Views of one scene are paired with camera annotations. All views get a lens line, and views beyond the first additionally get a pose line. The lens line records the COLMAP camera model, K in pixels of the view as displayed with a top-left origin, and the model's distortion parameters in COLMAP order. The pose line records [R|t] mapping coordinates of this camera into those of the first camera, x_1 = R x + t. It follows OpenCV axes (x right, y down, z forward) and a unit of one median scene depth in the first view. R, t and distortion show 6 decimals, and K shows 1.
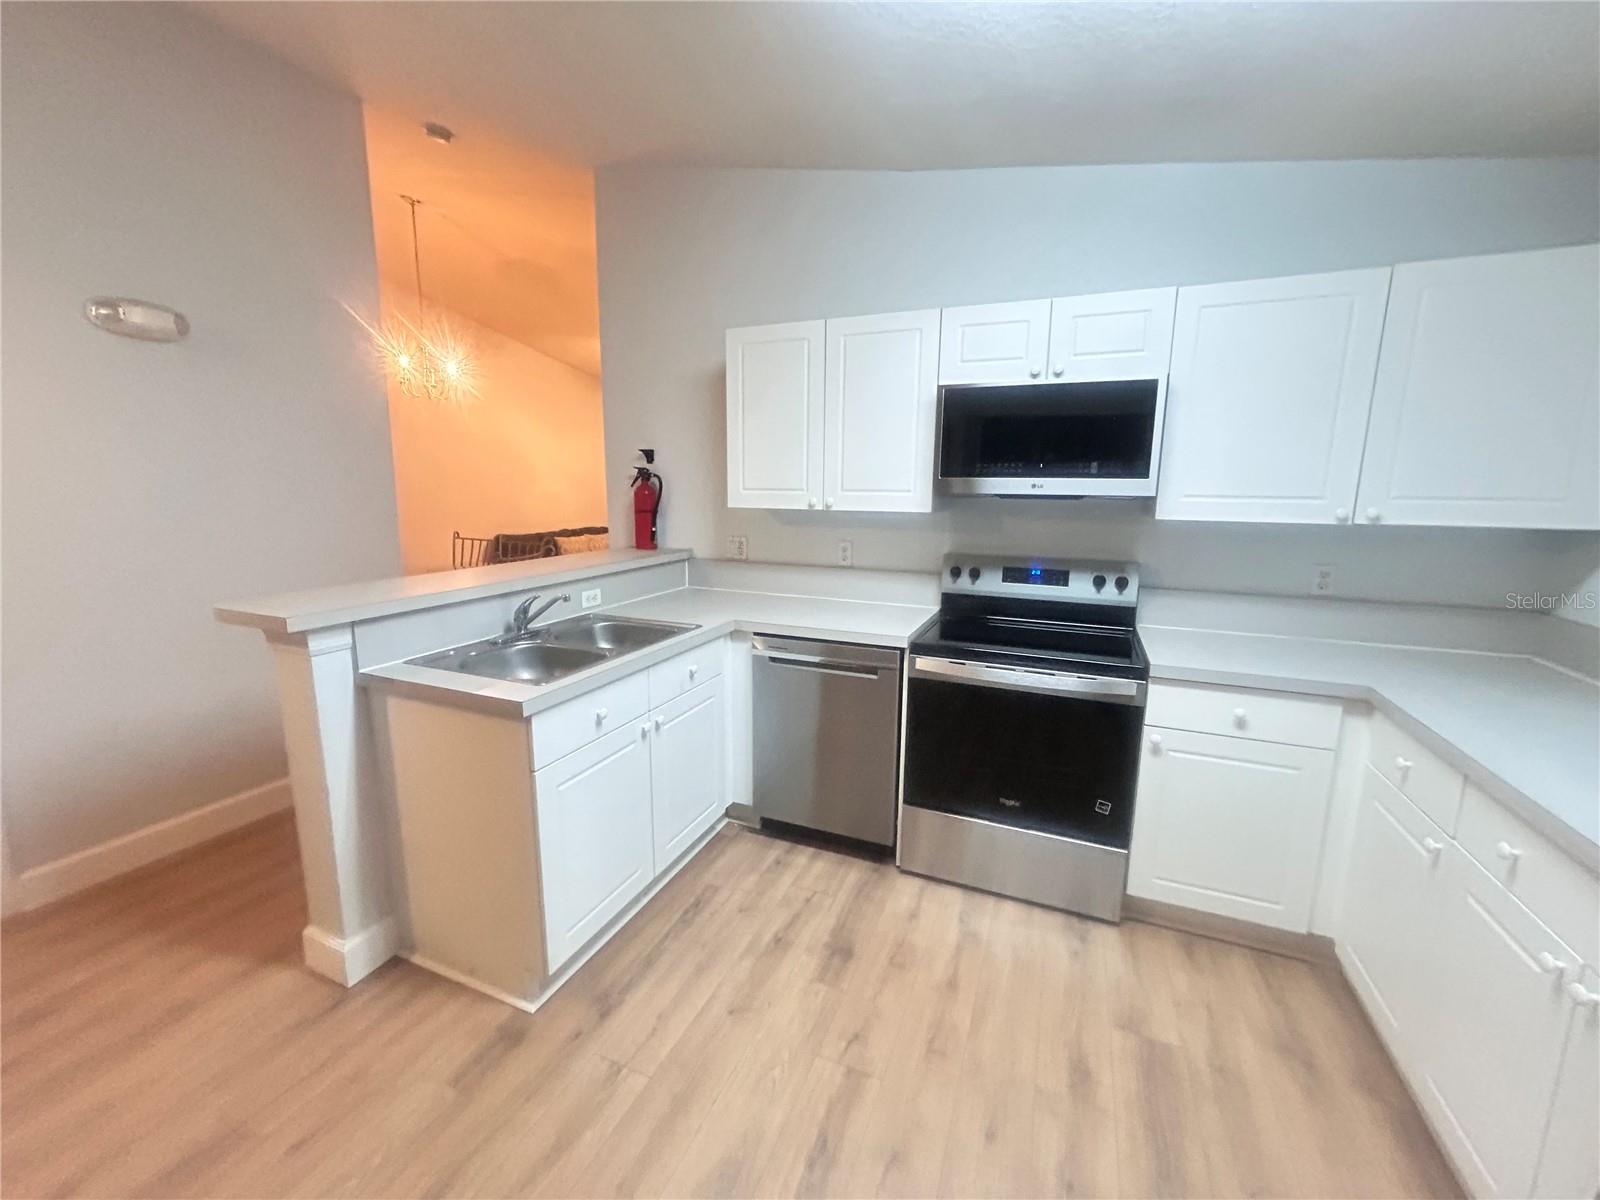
lens RADIAL K [[646.6, 0, 795.7], [0, 646.6, 597.7], [0, 0, 1]] dist [0.000185, 0.000583]
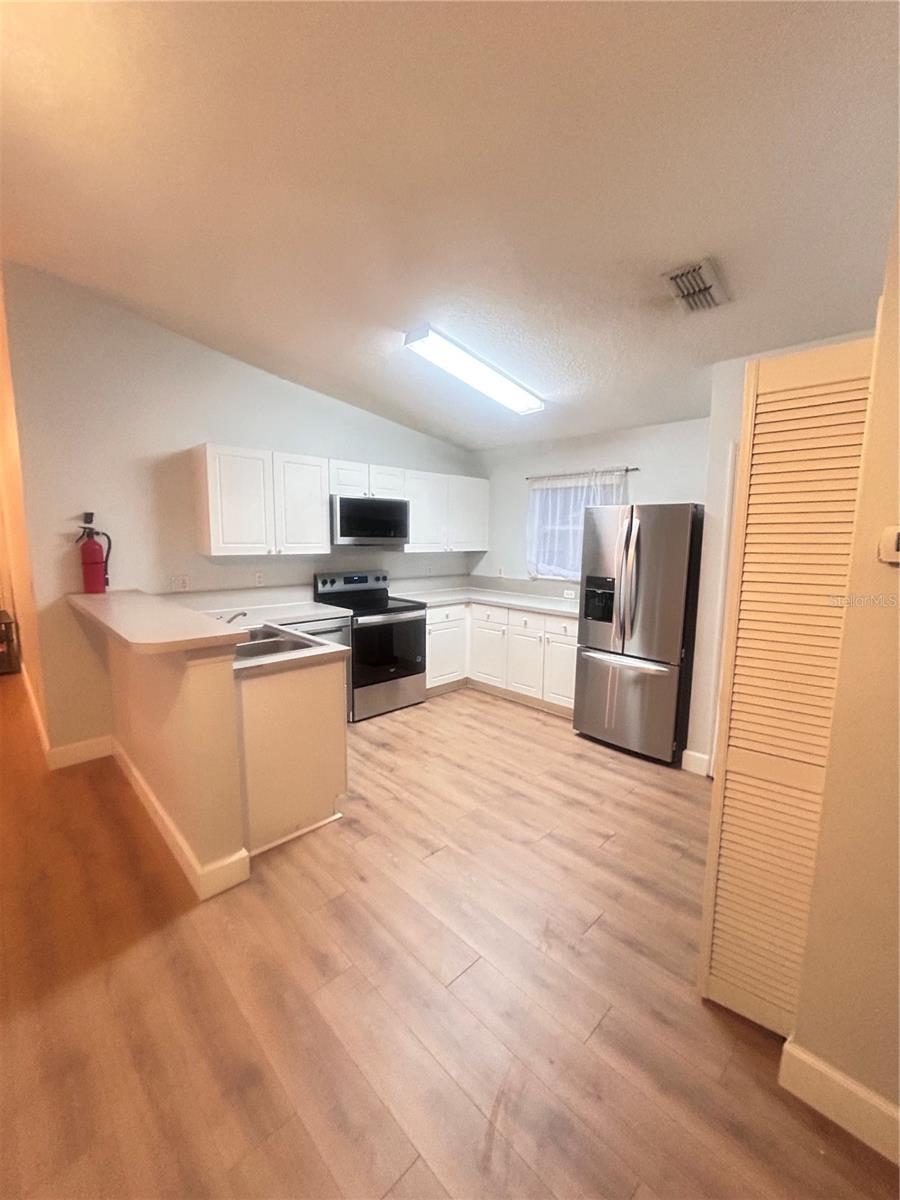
lens RADIAL K [[485.0, 0, 450.0], [0, 485.0, 600.0], [0, 0, 1]] dist [0.000185, 0.000583]
pose [[0.388158, -0.126539, 0.912864, -1.242795], [0.150937, 0.985883, 0.072481, -0.043763], [-0.909149, 0.109651, 0.401778, 0.040325]]
